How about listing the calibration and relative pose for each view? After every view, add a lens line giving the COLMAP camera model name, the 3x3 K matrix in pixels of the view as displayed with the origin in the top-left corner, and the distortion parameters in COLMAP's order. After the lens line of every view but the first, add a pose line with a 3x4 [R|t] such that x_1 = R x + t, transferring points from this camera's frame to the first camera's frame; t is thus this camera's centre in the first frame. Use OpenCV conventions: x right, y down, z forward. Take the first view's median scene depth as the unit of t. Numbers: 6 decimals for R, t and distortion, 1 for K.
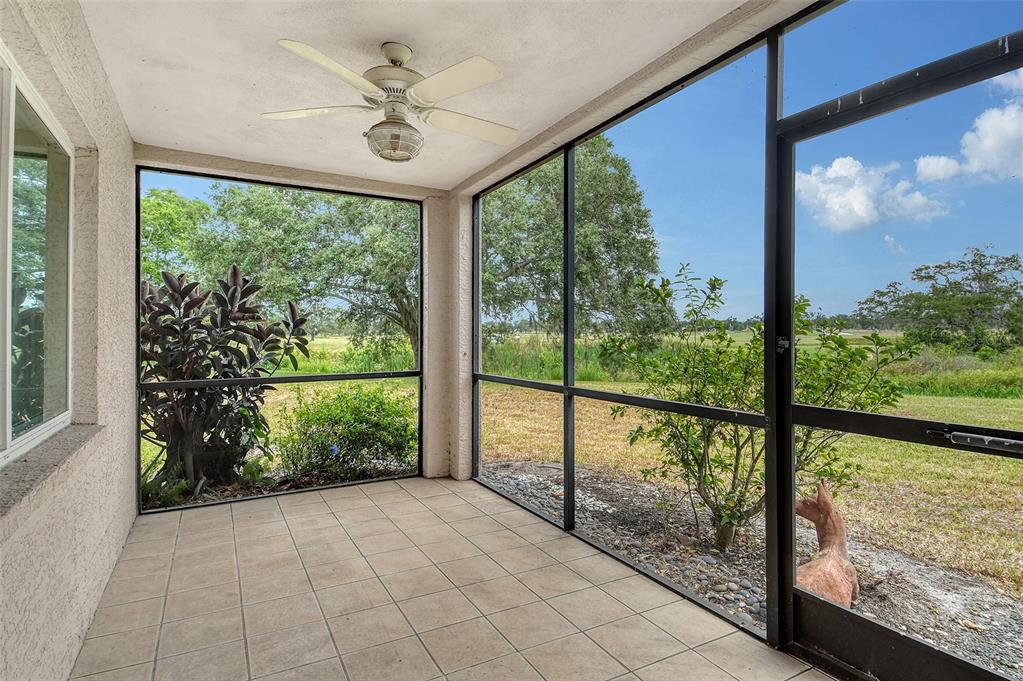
lens RADIAL K [[541.4, 0, 511.1], [0, 541.4, 340.2], [0, 0, 1]] dist [0.026717, -0.024910]
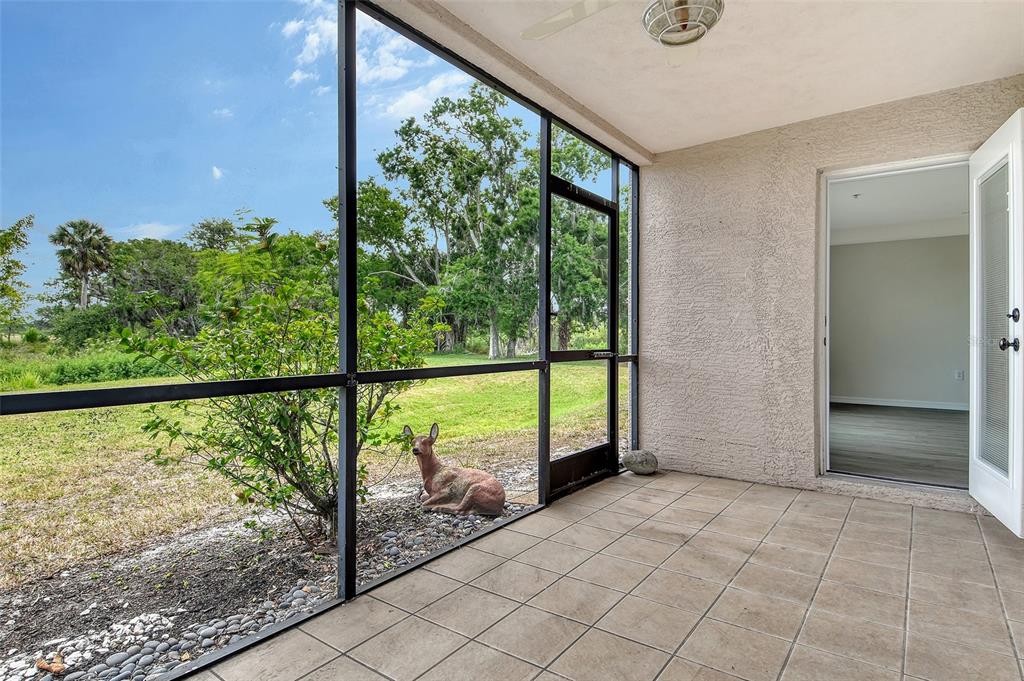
lens RADIAL K [[541.9, 0, 518.6], [0, 541.9, 323.7], [0, 0, 1]] dist [0.026717, -0.024910]
pose [[-0.422303, 0.020117, 0.906231, -0.783576], [0.010570, 0.999795, -0.017268, 0.050092], [-0.906393, 0.002286, -0.422429, 1.474292]]
